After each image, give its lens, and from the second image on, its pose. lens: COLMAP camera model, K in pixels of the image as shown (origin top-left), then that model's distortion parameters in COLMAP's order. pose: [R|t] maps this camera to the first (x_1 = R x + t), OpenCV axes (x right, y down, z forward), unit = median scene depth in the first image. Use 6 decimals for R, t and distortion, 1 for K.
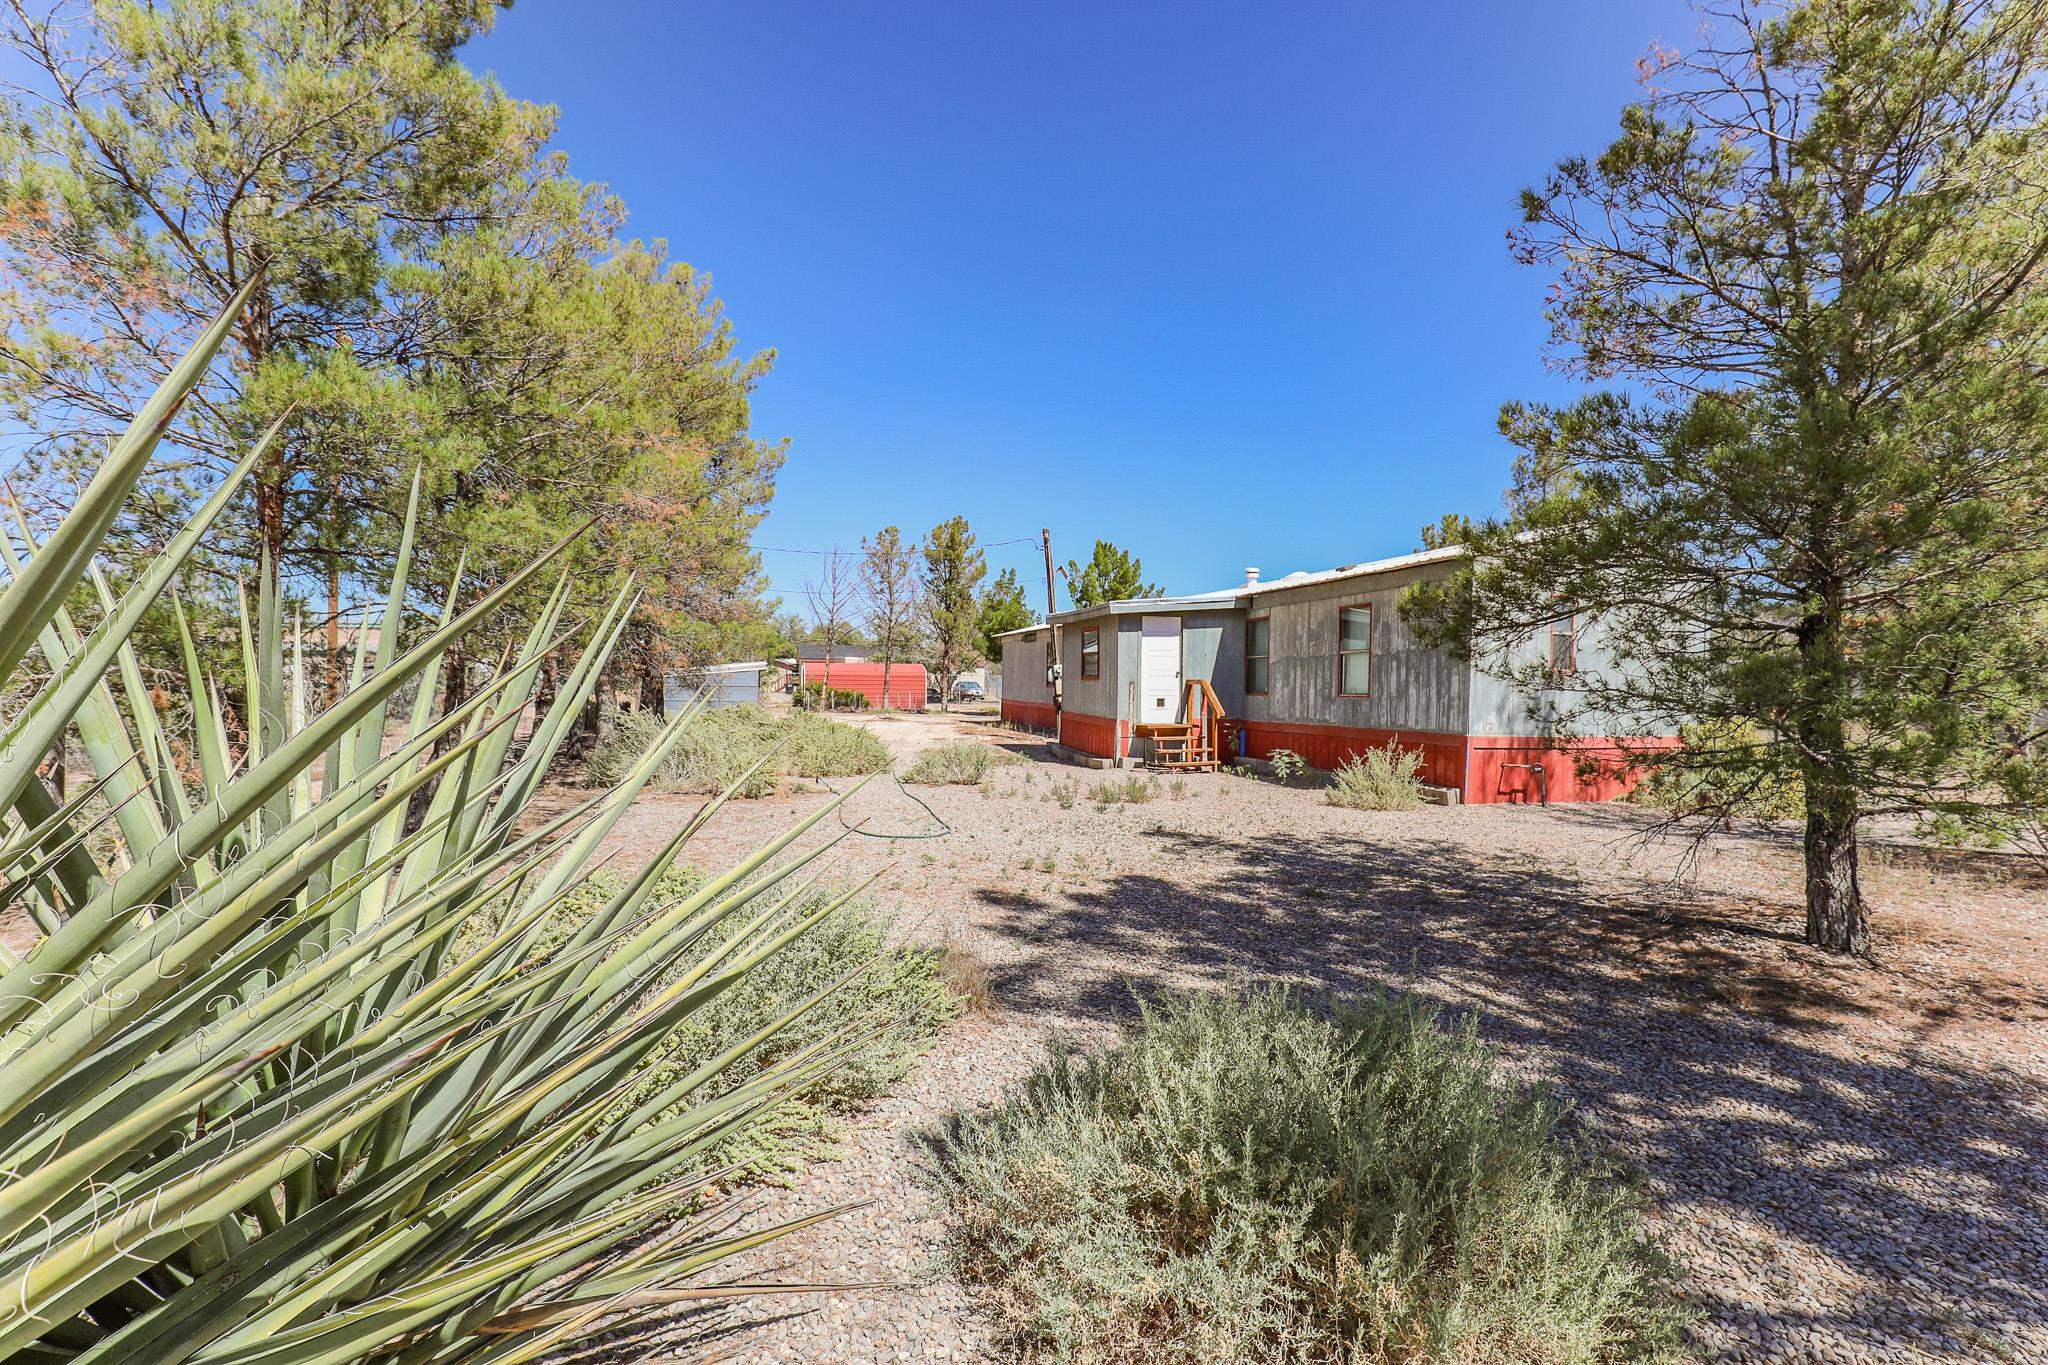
lens RADIAL K [[939.0, 0, 1030.4], [0, 939.0, 679.5], [0, 0, 1]] dist [-0.025457, 0.001261]
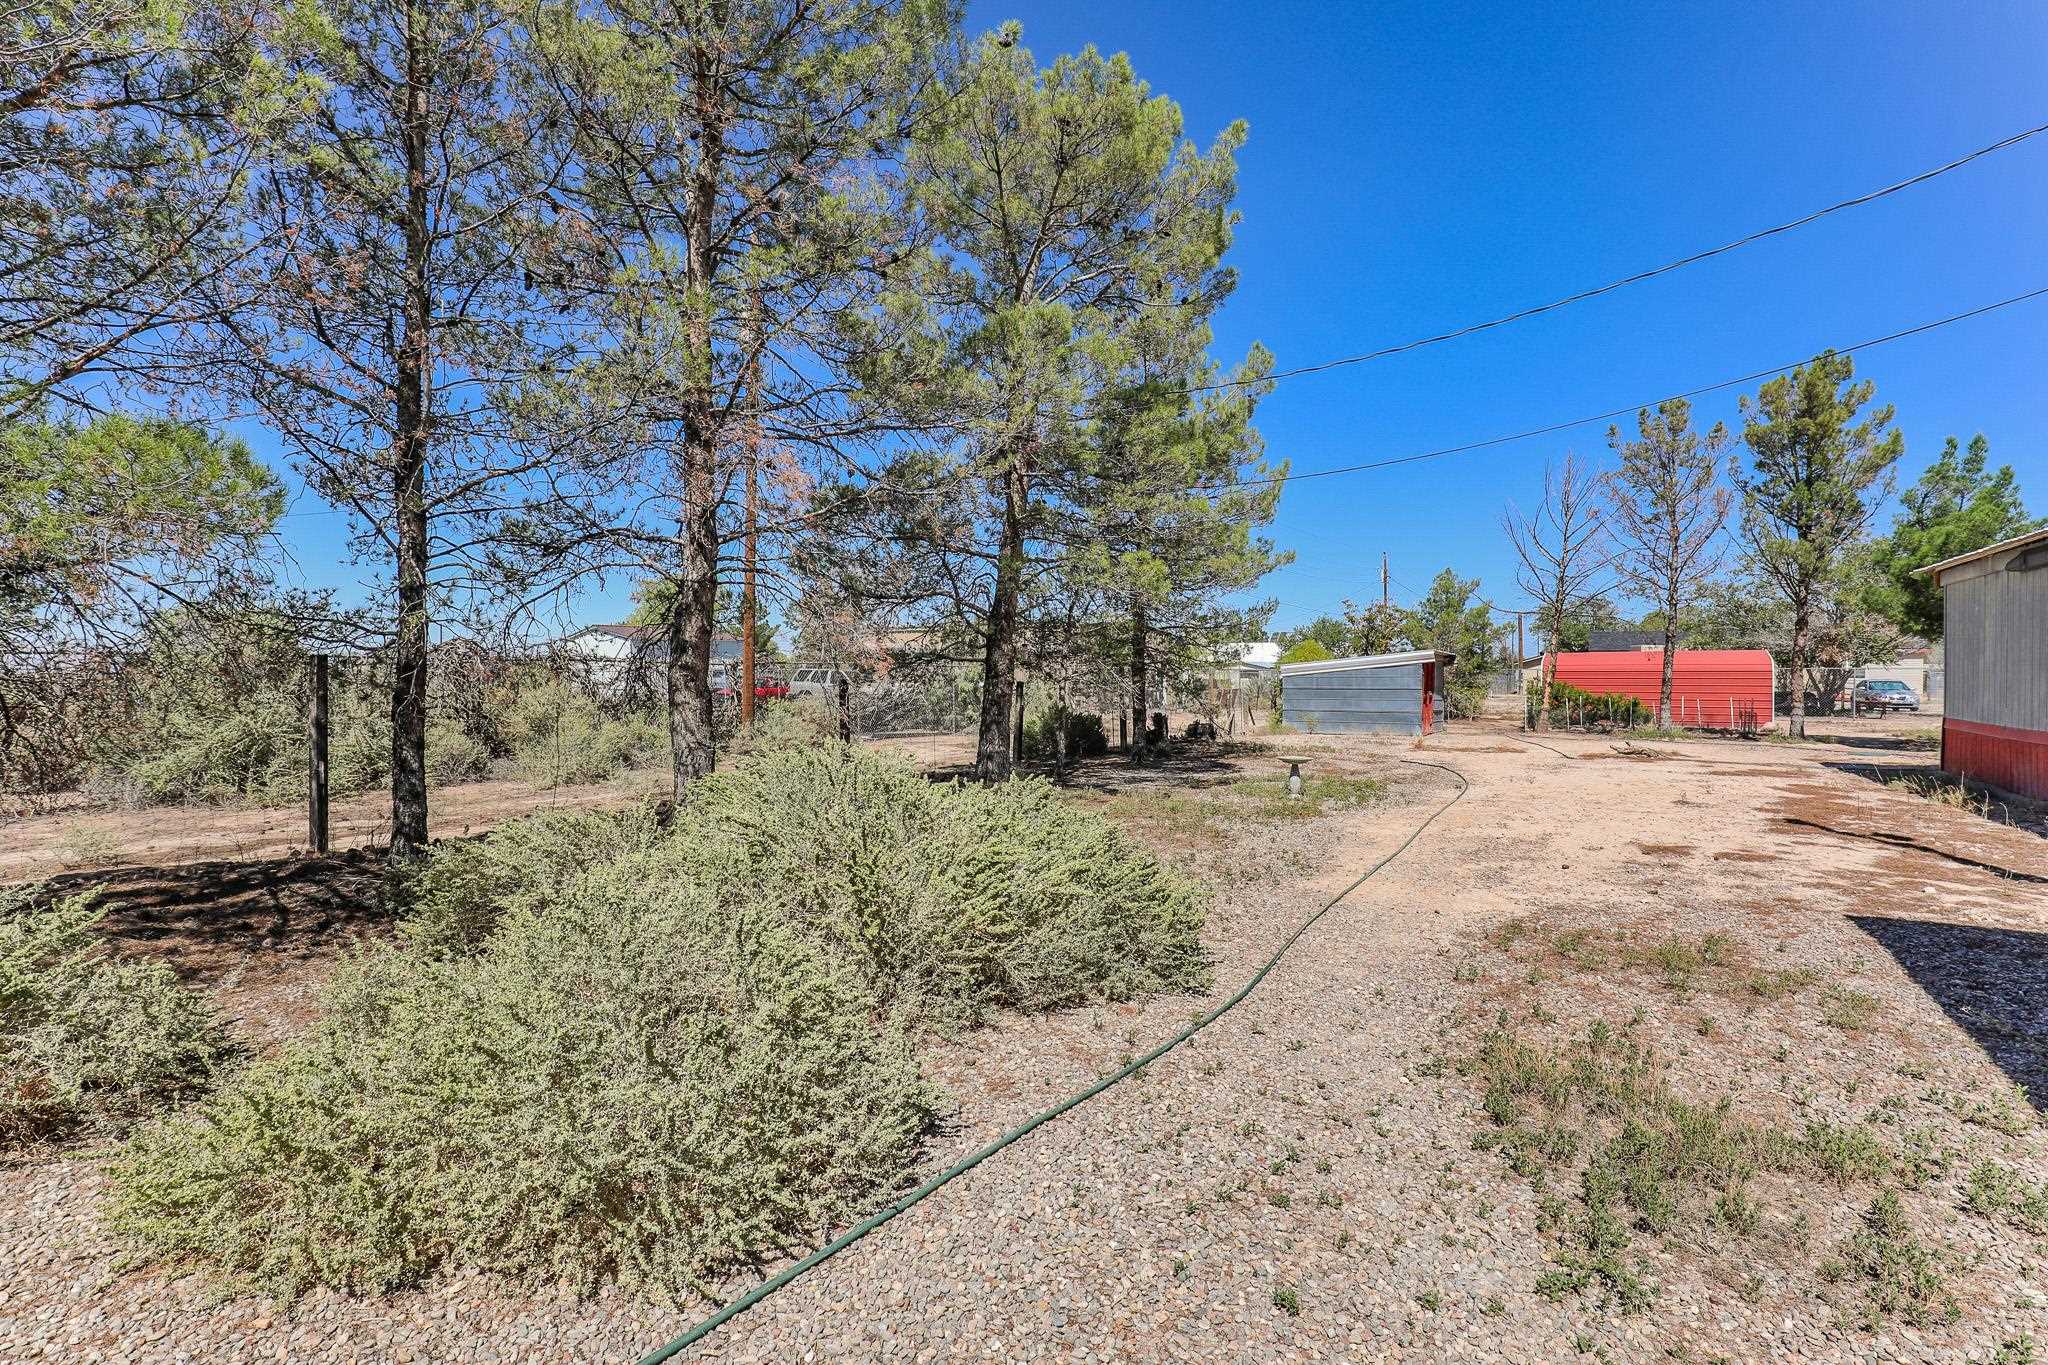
lens RADIAL K [[939.0, 0, 1030.4], [0, 939.0, 679.5], [0, 0, 1]] dist [-0.025457, 0.001261]
pose [[0.675039, -0.007925, -0.737740, -0.006648], [0.006698, 0.999967, -0.004613, 0.003793], [0.737752, -0.001828, 0.675069, 0.851648]]
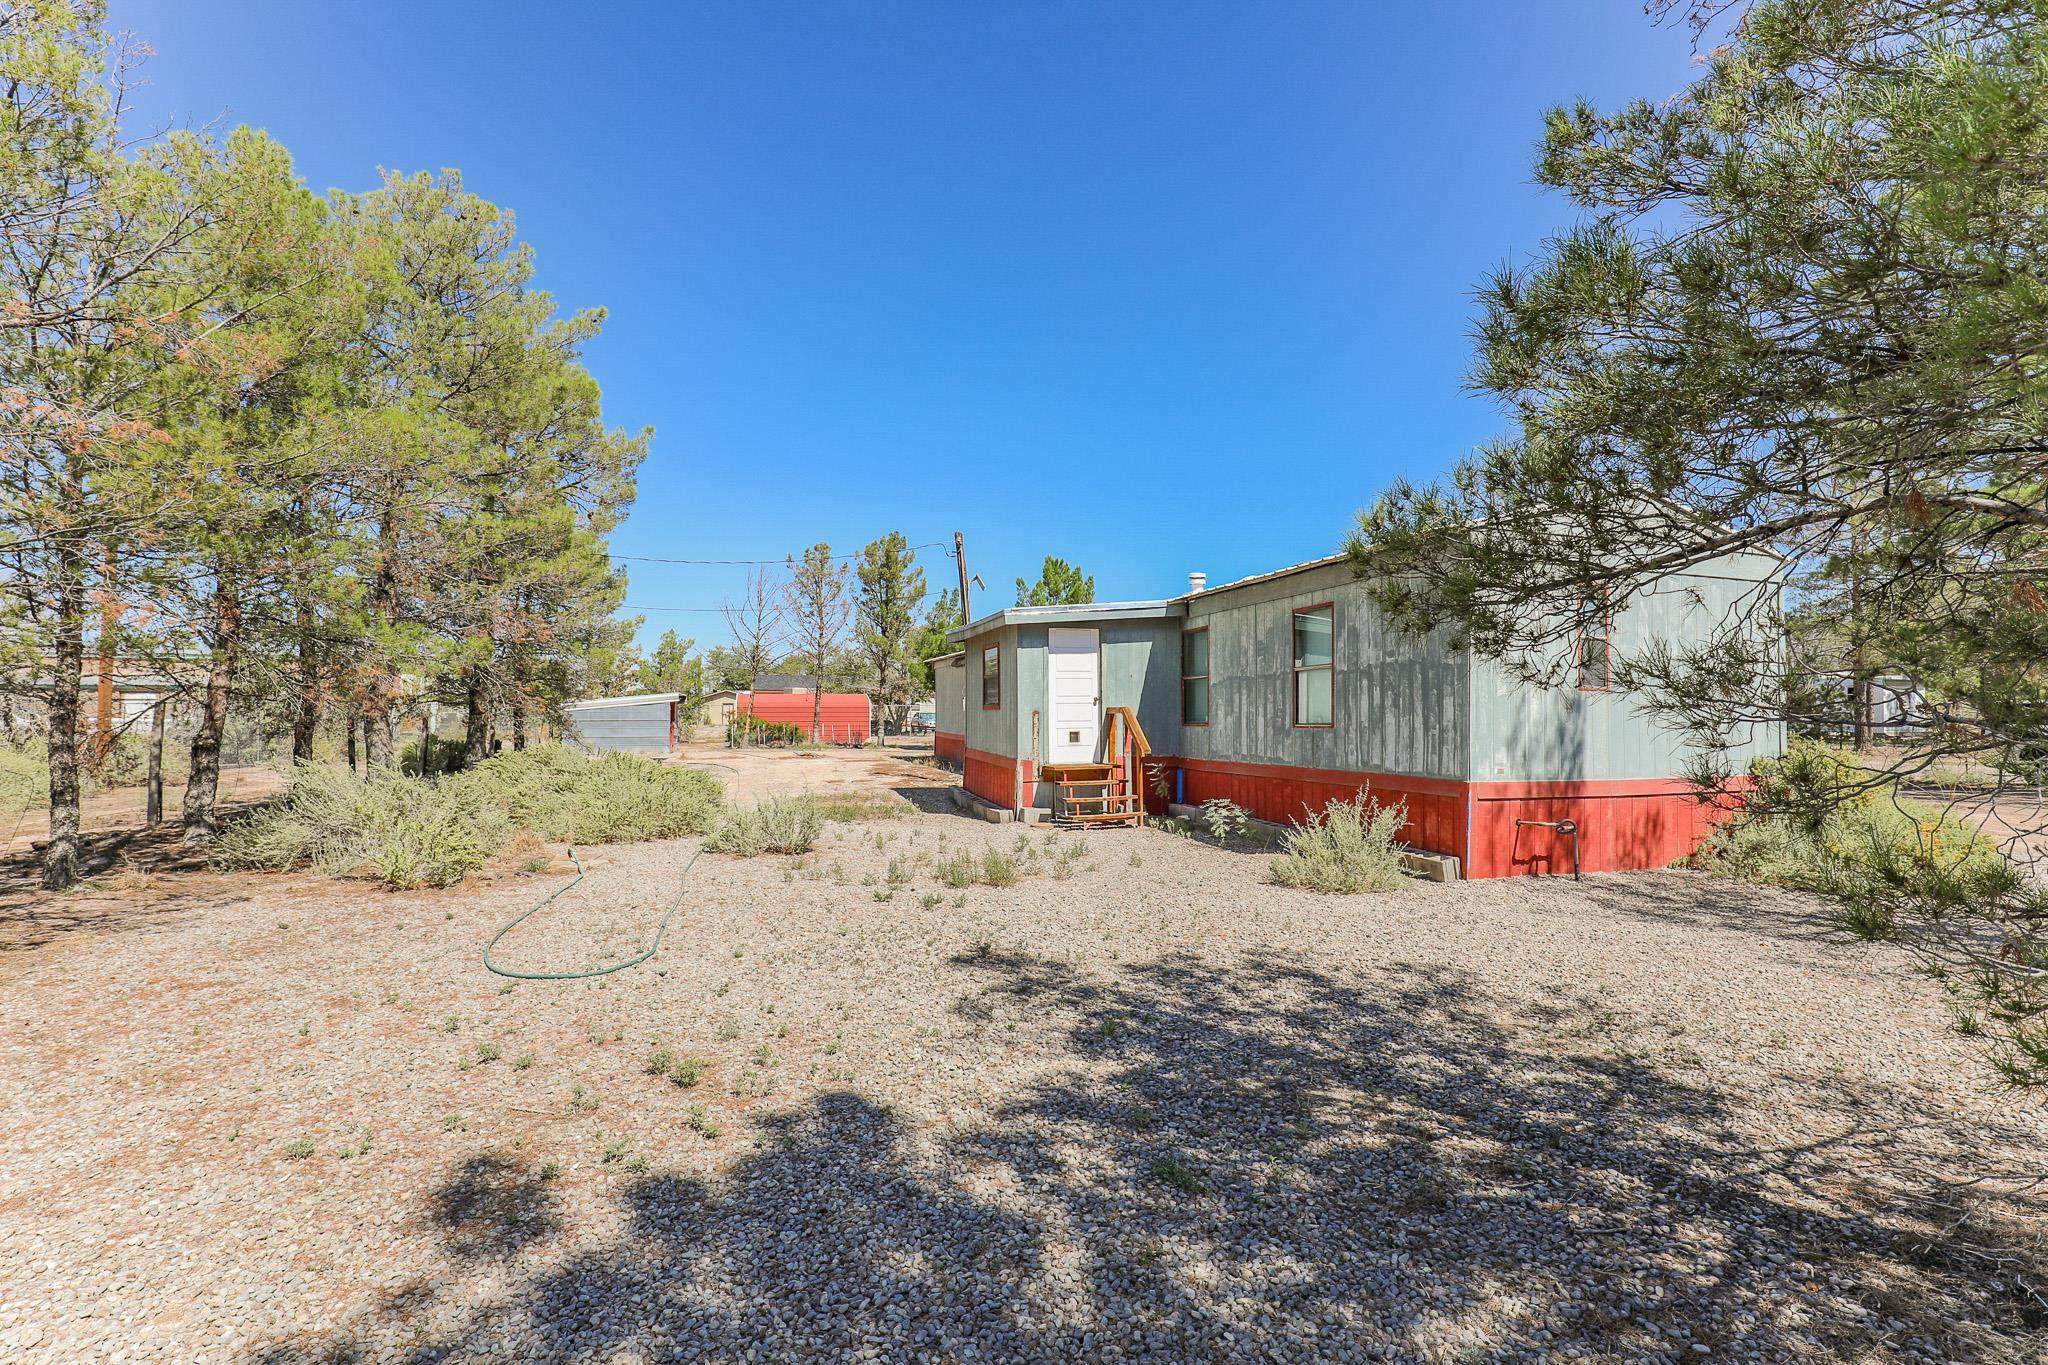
lens RADIAL K [[939.0, 0, 1030.4], [0, 939.0, 679.5], [0, 0, 1]] dist [-0.025457, 0.001261]
pose [[0.999782, -0.011278, 0.017553, 0.090686], [0.011828, 0.999433, -0.031517, 0.000660], [-0.017188, 0.031718, 0.999349, 0.215199]]
